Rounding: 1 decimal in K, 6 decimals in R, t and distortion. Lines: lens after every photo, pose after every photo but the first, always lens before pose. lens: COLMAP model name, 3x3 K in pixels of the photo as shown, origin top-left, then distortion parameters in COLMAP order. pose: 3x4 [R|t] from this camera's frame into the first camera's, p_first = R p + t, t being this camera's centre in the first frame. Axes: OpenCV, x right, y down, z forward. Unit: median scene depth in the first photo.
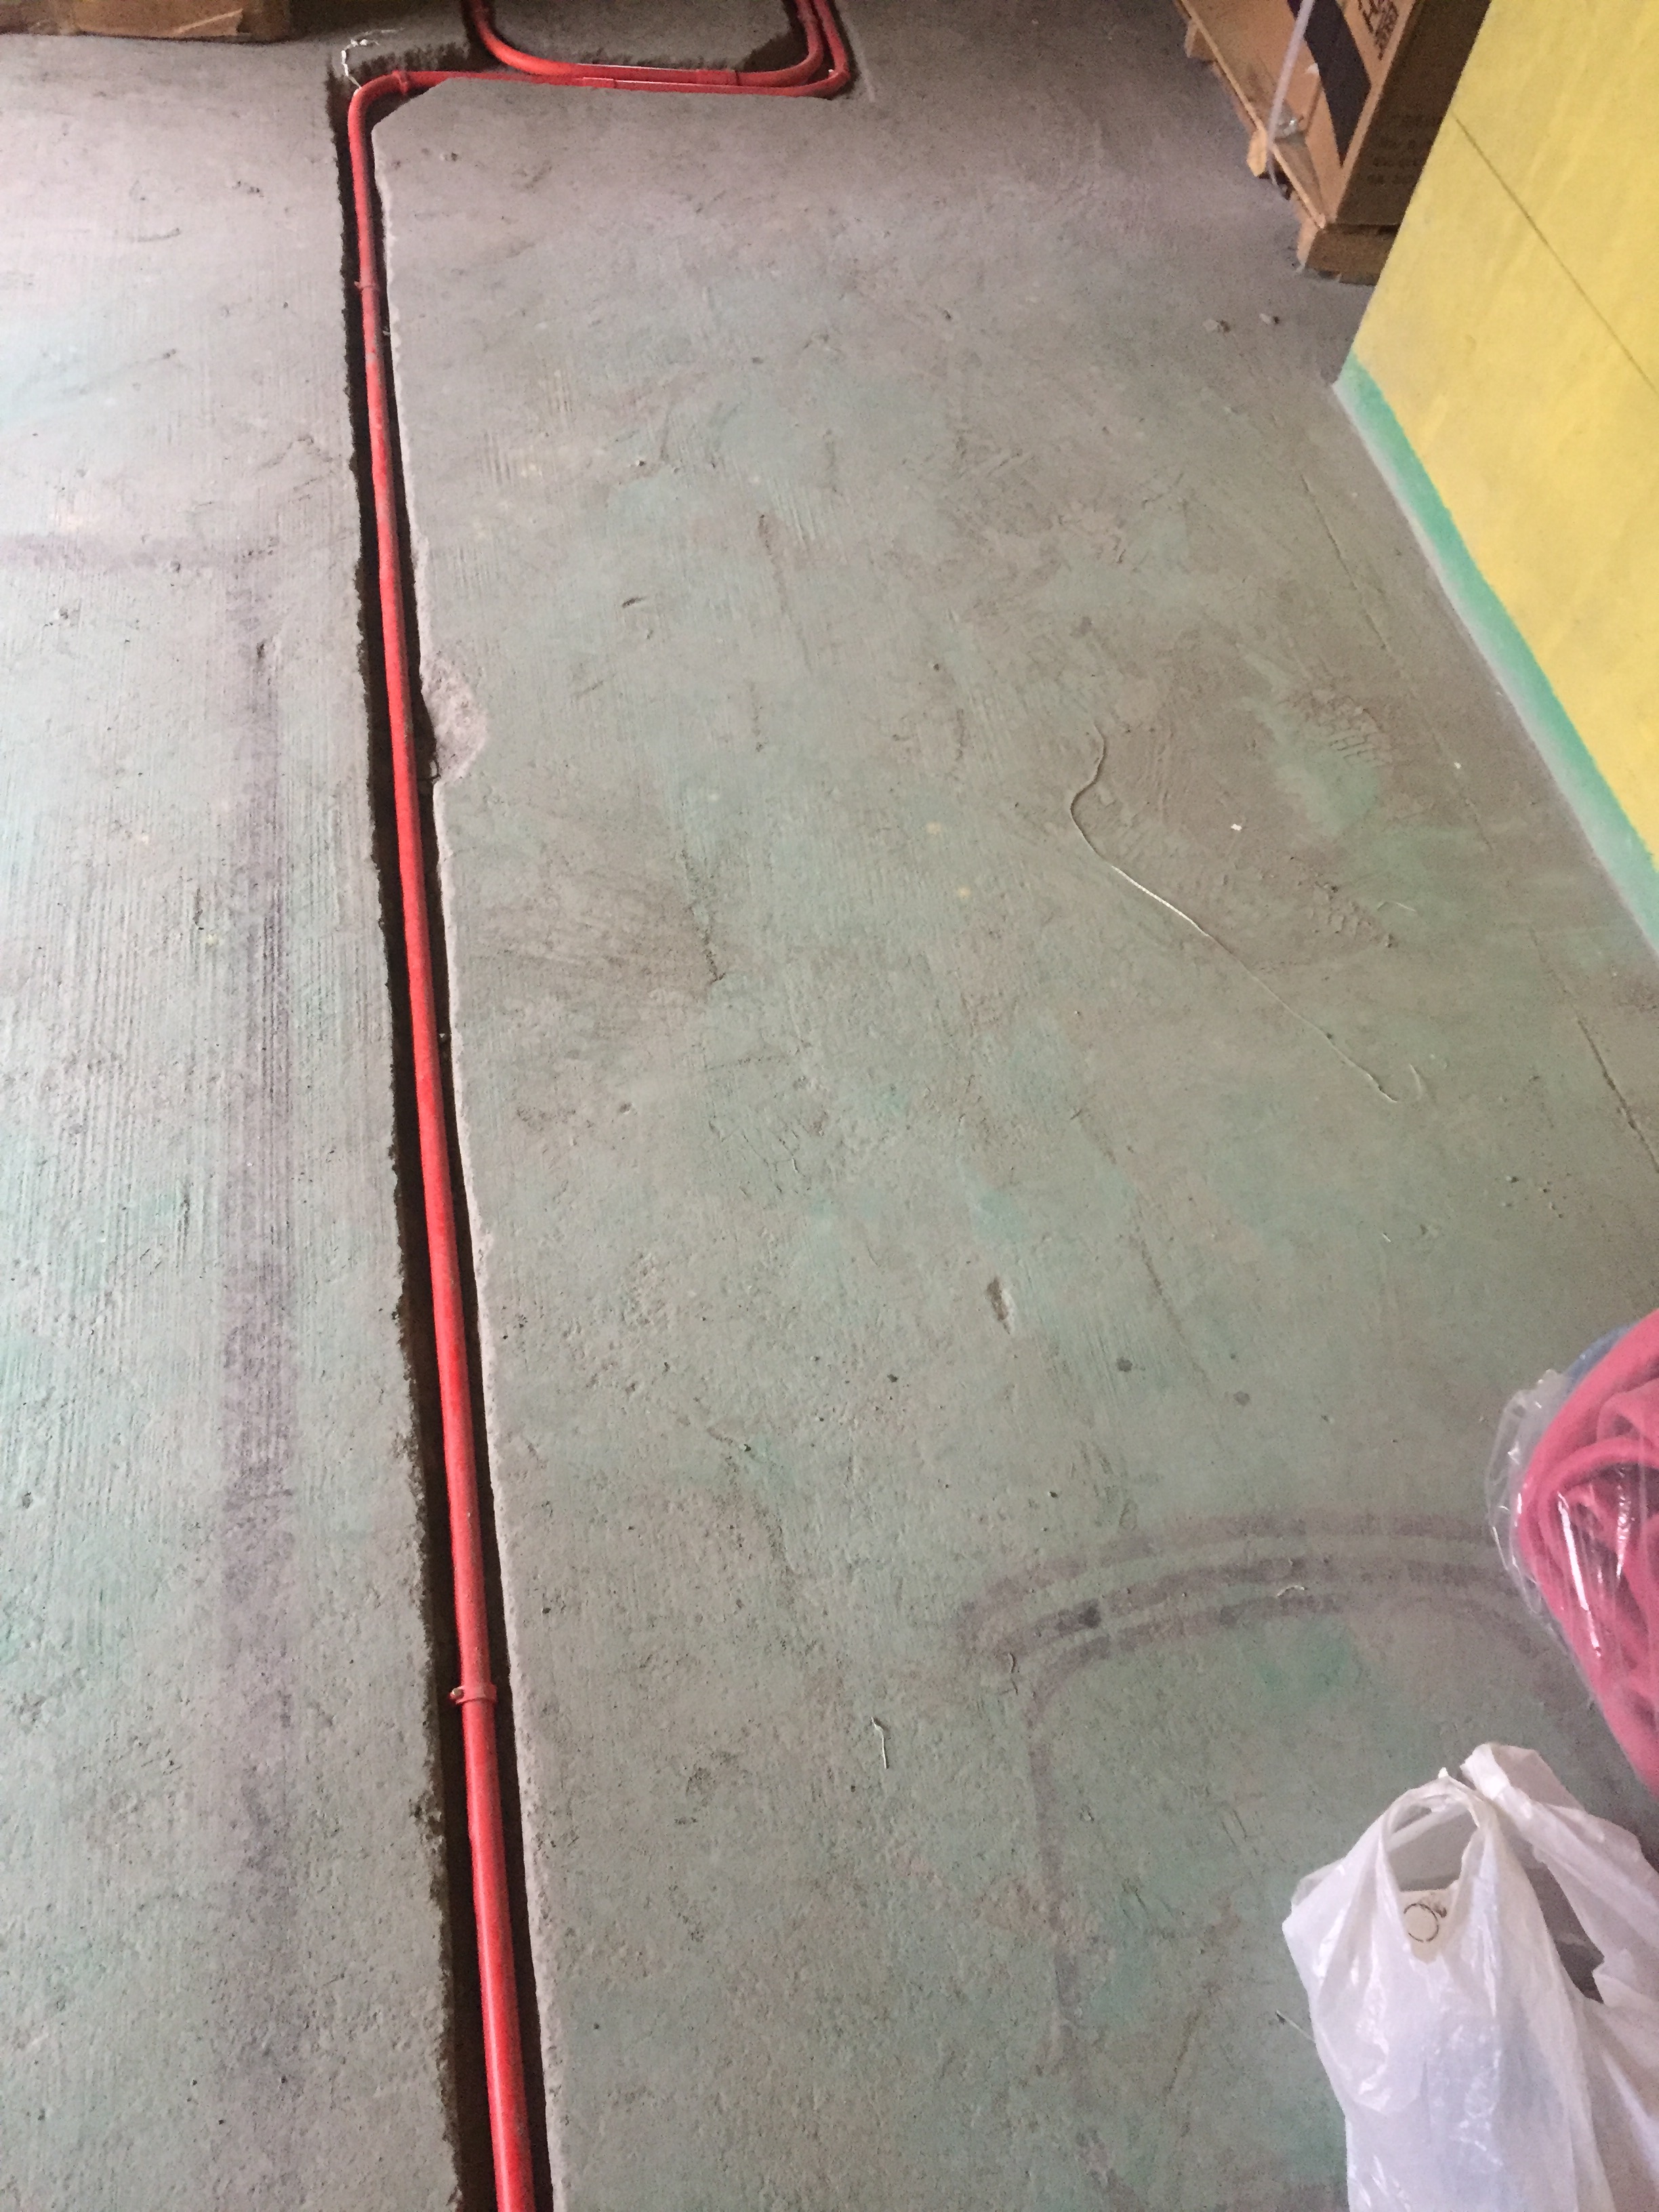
lens RADIAL K [[1865.2, 0, 829.5], [0, 1865.2, 1106.0], [0, 0, 1]] dist [0.058267, -0.073039]
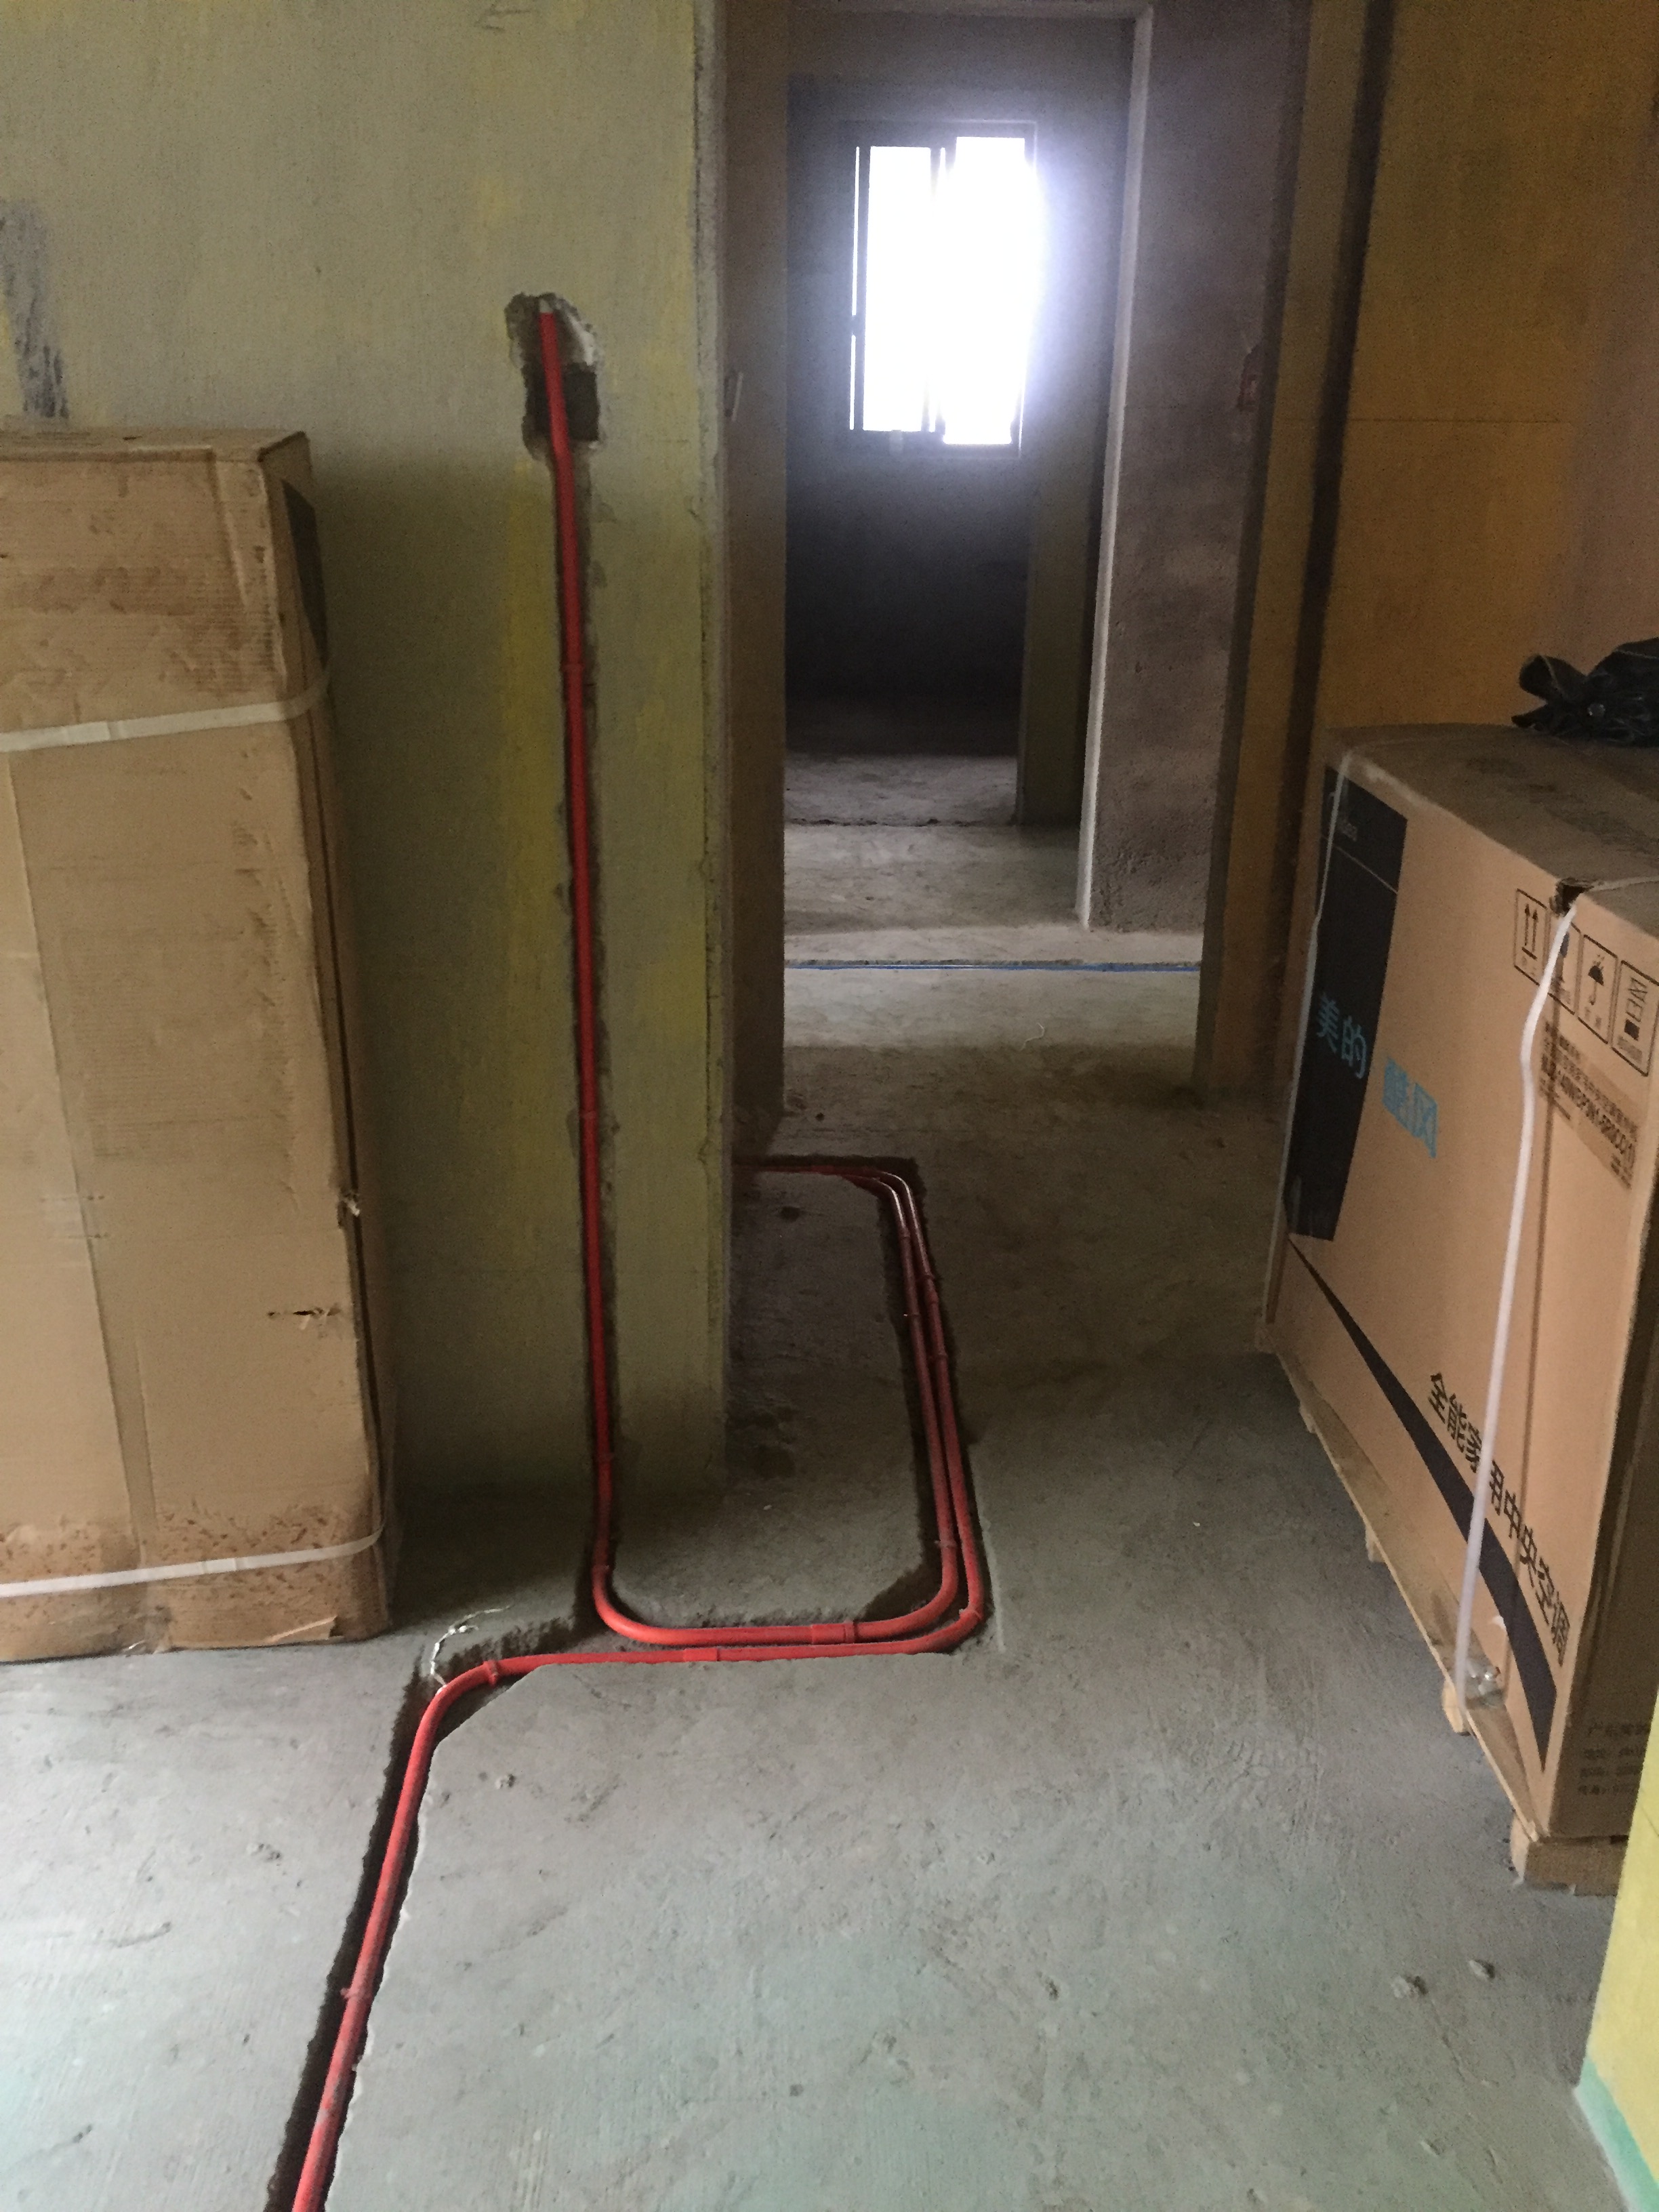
lens RADIAL K [[1865.2, 0, 829.5], [0, 1865.2, 1106.0], [0, 0, 1]] dist [0.058267, -0.073039]
pose [[0.978232, -0.078134, -0.192245, 0.147888], [-0.037156, 0.845490, -0.532698, -0.294248], [0.204163, 0.528245, 0.824182, 0.107219]]
